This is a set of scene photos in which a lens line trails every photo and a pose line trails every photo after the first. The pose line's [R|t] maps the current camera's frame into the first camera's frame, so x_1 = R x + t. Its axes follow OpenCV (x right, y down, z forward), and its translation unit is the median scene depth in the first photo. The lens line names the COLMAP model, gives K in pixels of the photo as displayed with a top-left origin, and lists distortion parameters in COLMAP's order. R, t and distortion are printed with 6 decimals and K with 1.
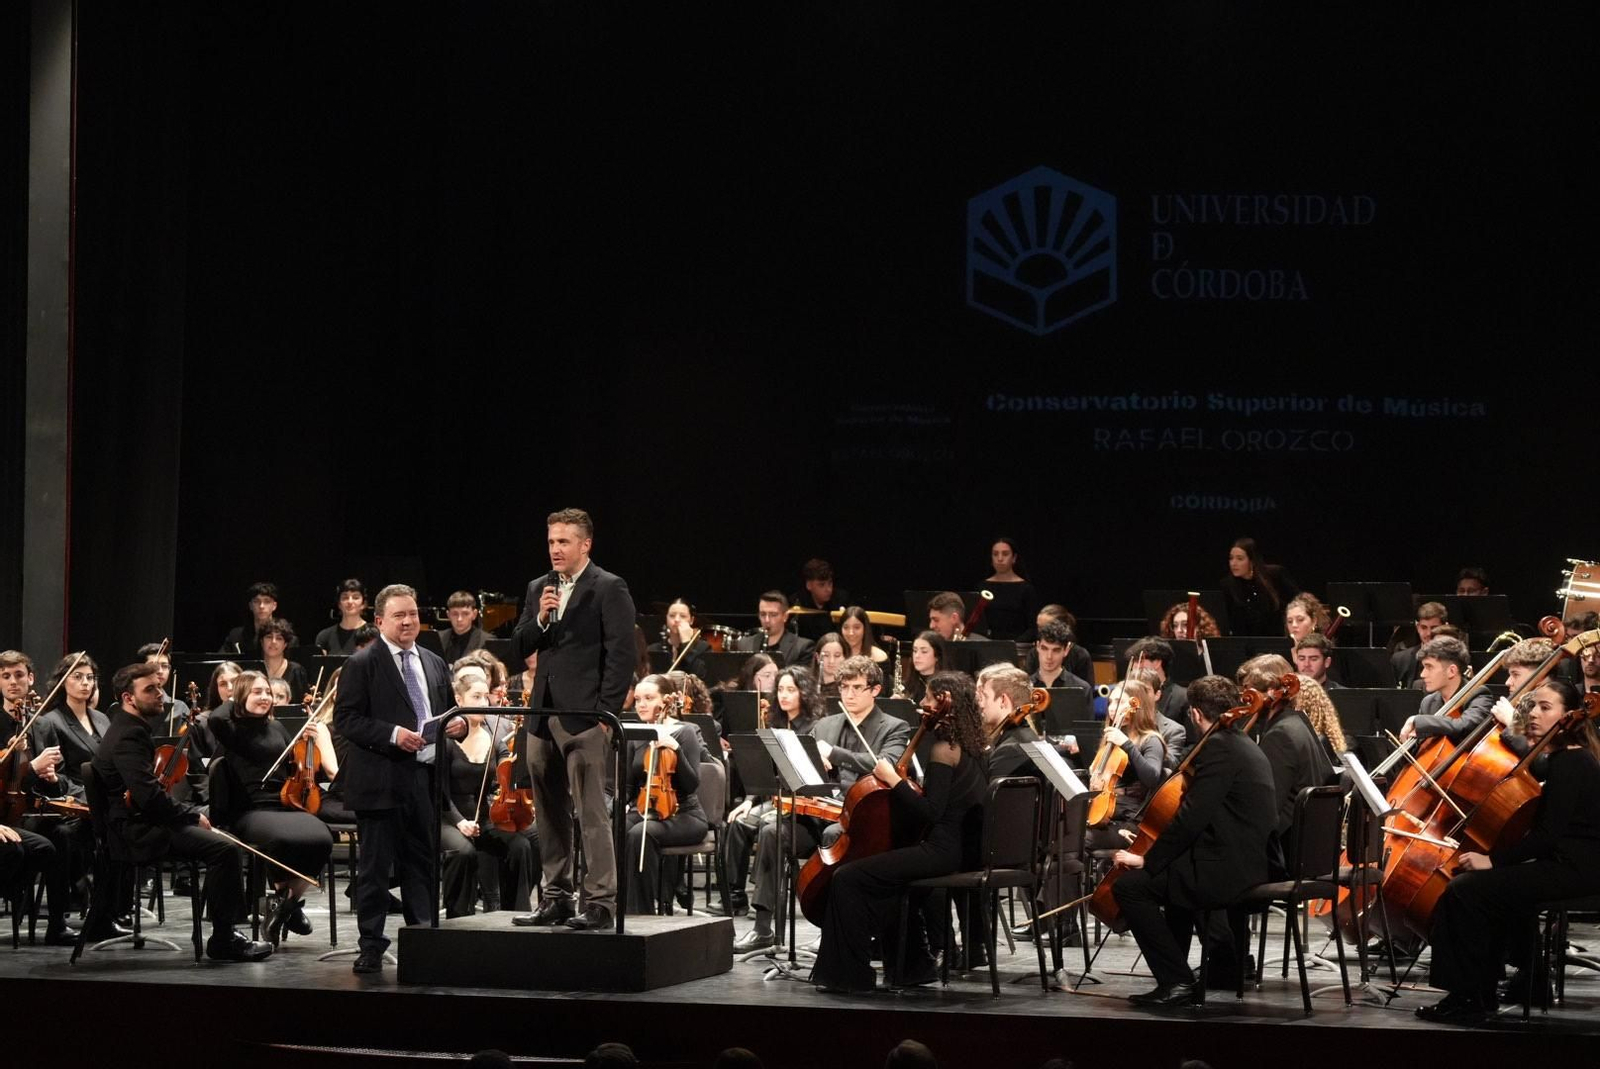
lens RADIAL K [[4127.6, 0, 797.5], [0, 4127.6, 537.5], [0, 0, 1]] dist [-0.093295, 0.000000]
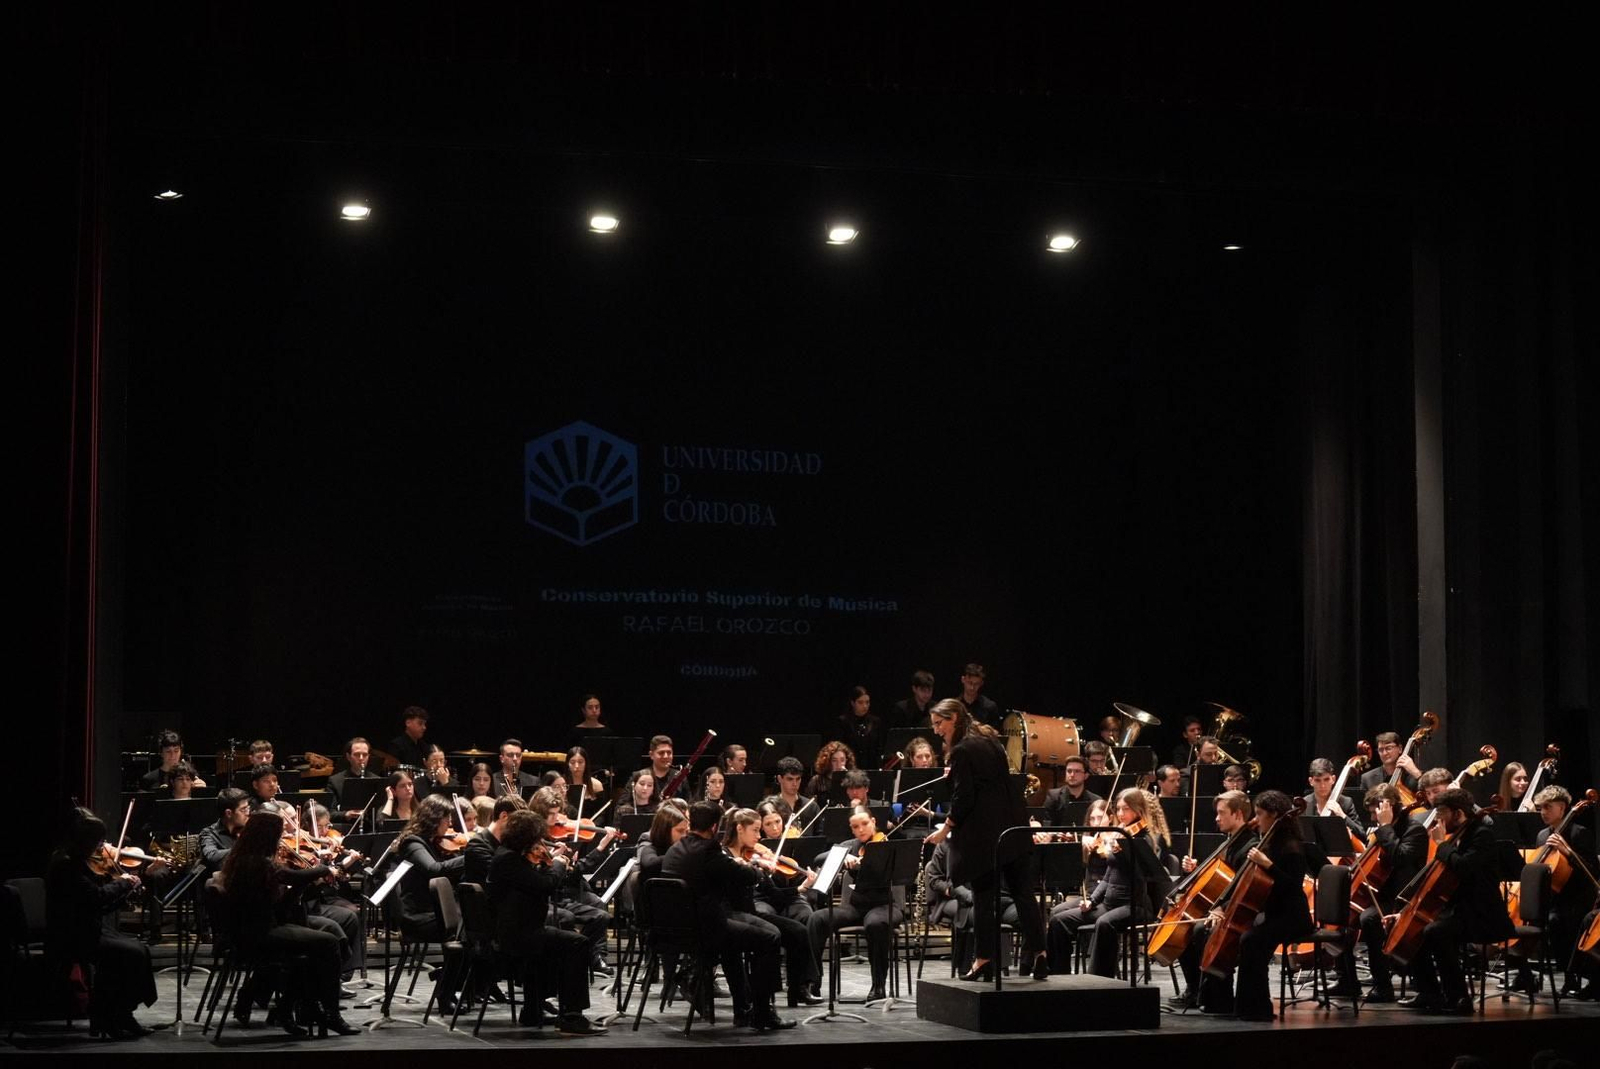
lens RADIAL K [[3177.3, 0, 813.7], [0, 3177.3, 532.2], [0, 0, 1]] dist [-0.111952, 0.000000]
pose [[0.825194, 0.025978, 0.564252, -0.471568], [-0.000384, 0.998967, -0.045430, -0.006463], [-0.564850, 0.037272, 0.824352, 0.101986]]
